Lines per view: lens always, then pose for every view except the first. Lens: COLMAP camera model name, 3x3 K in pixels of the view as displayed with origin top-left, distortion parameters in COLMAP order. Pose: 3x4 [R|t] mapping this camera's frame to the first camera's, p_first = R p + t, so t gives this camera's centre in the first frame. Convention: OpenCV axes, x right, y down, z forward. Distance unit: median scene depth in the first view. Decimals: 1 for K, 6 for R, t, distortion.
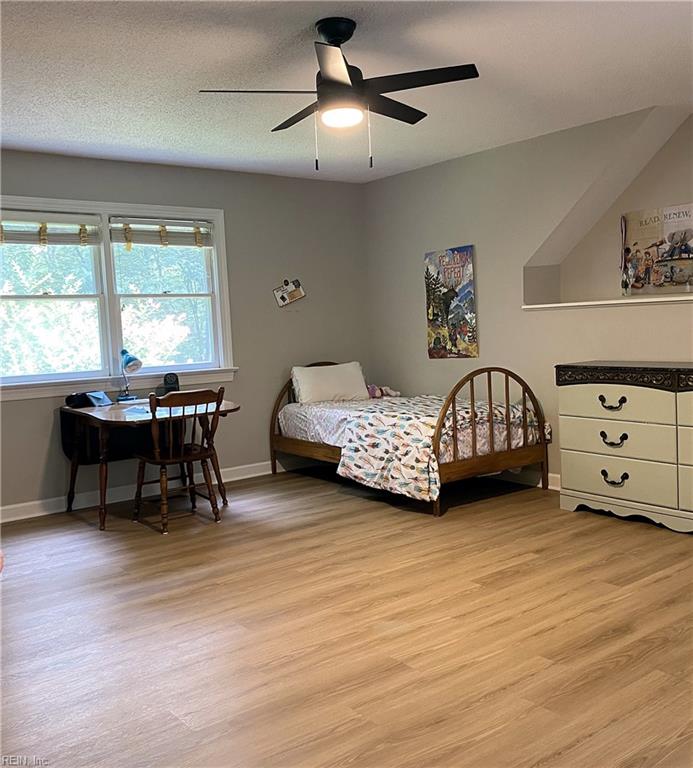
lens RADIAL K [[745.3, 0, 344.4], [0, 745.3, 381.6], [0, 0, 1]] dist [0.060013, 0.000000]
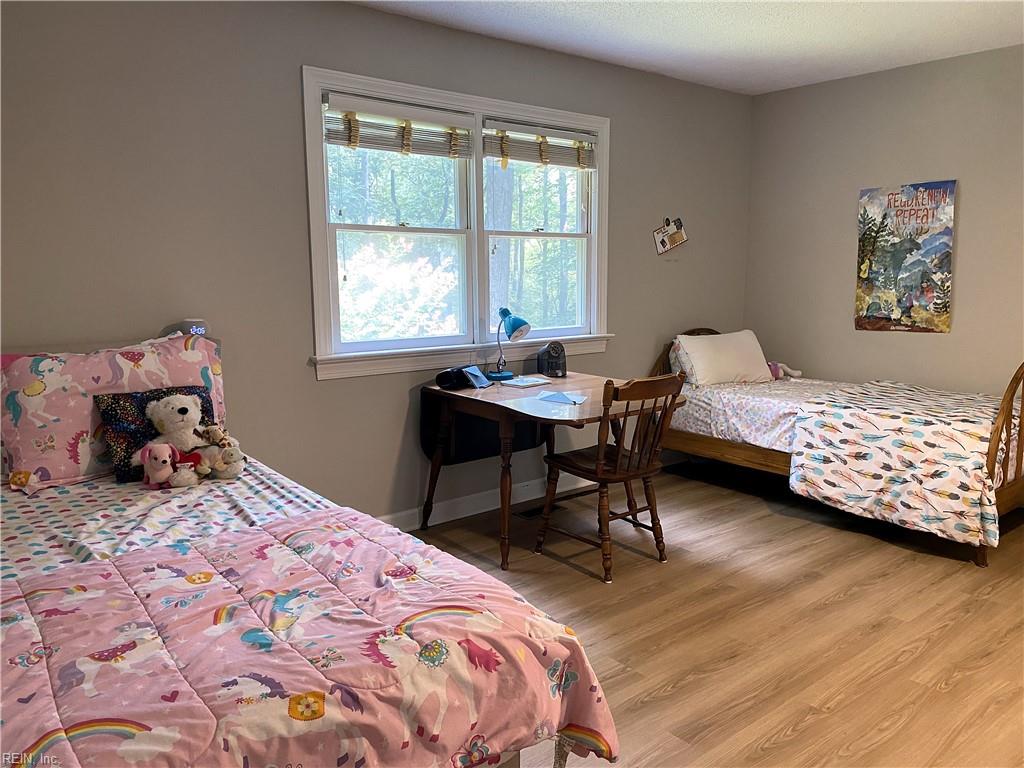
lens RADIAL K [[776.5, 0, 513.1], [0, 776.5, 382.7], [0, 0, 1]] dist [0.027145, -0.045575]
pose [[0.999288, 0.034374, 0.015556, -0.295885], [-0.035317, 0.997255, 0.065083, -0.020471], [-0.013277, -0.065586, 0.997759, 0.258134]]
